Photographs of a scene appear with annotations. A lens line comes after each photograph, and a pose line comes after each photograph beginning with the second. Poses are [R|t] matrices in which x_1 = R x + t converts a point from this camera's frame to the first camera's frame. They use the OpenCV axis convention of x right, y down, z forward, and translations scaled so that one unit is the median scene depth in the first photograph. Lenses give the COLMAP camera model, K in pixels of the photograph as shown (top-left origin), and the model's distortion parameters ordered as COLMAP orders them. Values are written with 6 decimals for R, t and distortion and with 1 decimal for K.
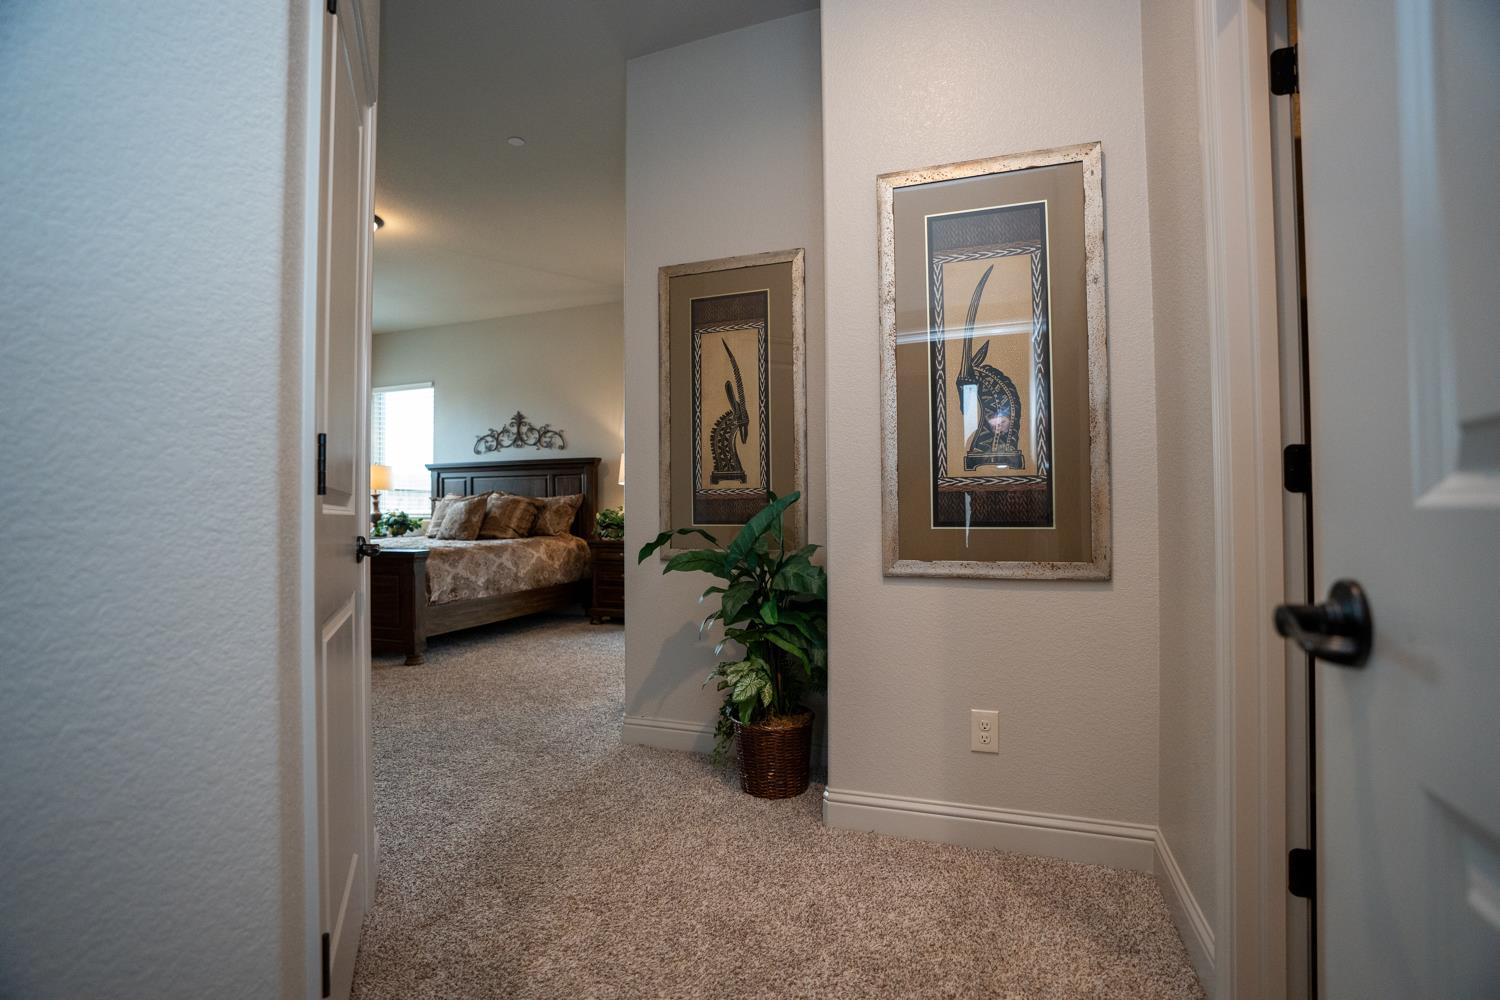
lens RADIAL K [[689.8, 0, 755.6], [0, 689.8, 499.5], [0, 0, 1]] dist [-0.066964, 0.025854]
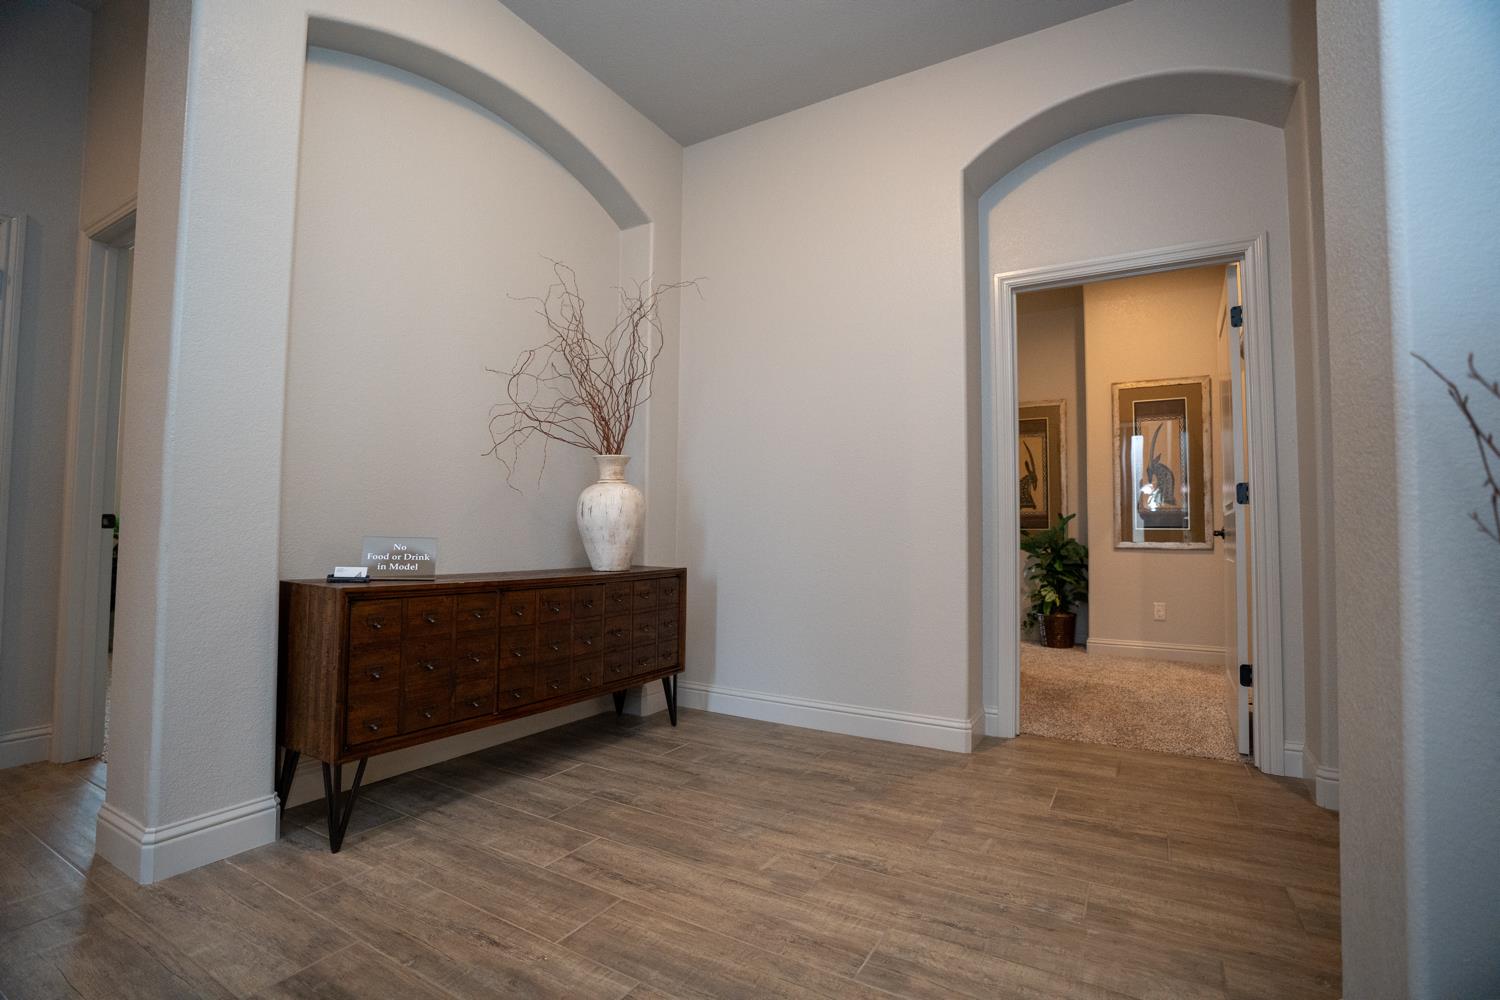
lens RADIAL K [[689.8, 0, 755.6], [0, 689.8, 499.5], [0, 0, 1]] dist [-0.066964, 0.025854]
pose [[0.981173, 0.006508, -0.193019, -0.552543], [-0.013159, 0.999362, -0.033198, 0.032428], [0.192680, 0.035113, 0.980633, -1.480757]]
